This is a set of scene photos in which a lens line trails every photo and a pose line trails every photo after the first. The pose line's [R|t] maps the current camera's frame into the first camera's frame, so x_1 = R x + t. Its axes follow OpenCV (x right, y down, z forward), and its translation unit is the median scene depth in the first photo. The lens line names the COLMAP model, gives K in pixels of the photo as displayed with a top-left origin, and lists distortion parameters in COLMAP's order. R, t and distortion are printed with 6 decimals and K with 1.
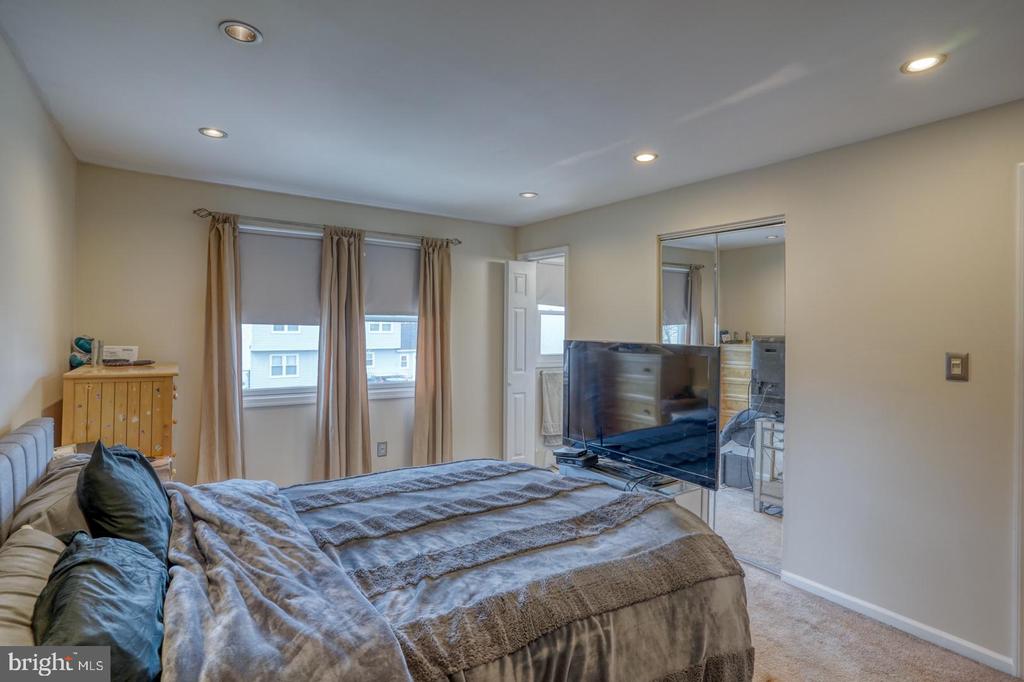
lens RADIAL K [[514.5, 0, 516.6], [0, 514.5, 333.6], [0, 0, 1]] dist [-0.062063, 0.016647]
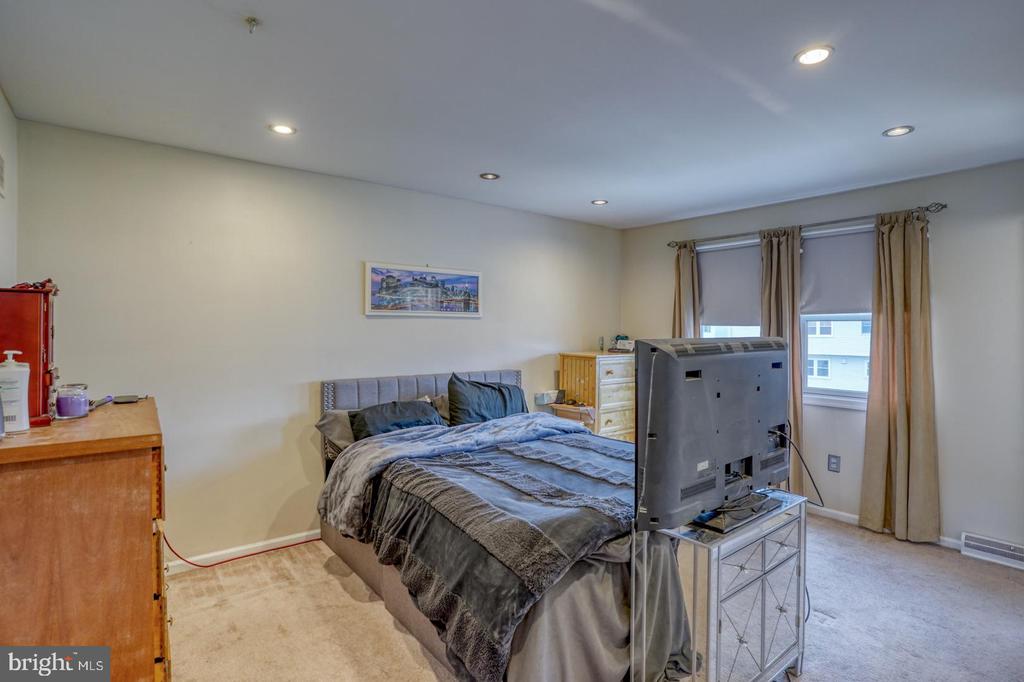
lens RADIAL K [[514.5, 0, 517.4], [0, 514.5, 333.3], [0, 0, 1]] dist [-0.062063, 0.016647]
pose [[0.050237, -0.003428, -0.998731, 0.633013], [-0.015248, 0.999875, -0.004199, 0.012589], [0.998621, 0.015440, 0.050179, 0.434066]]
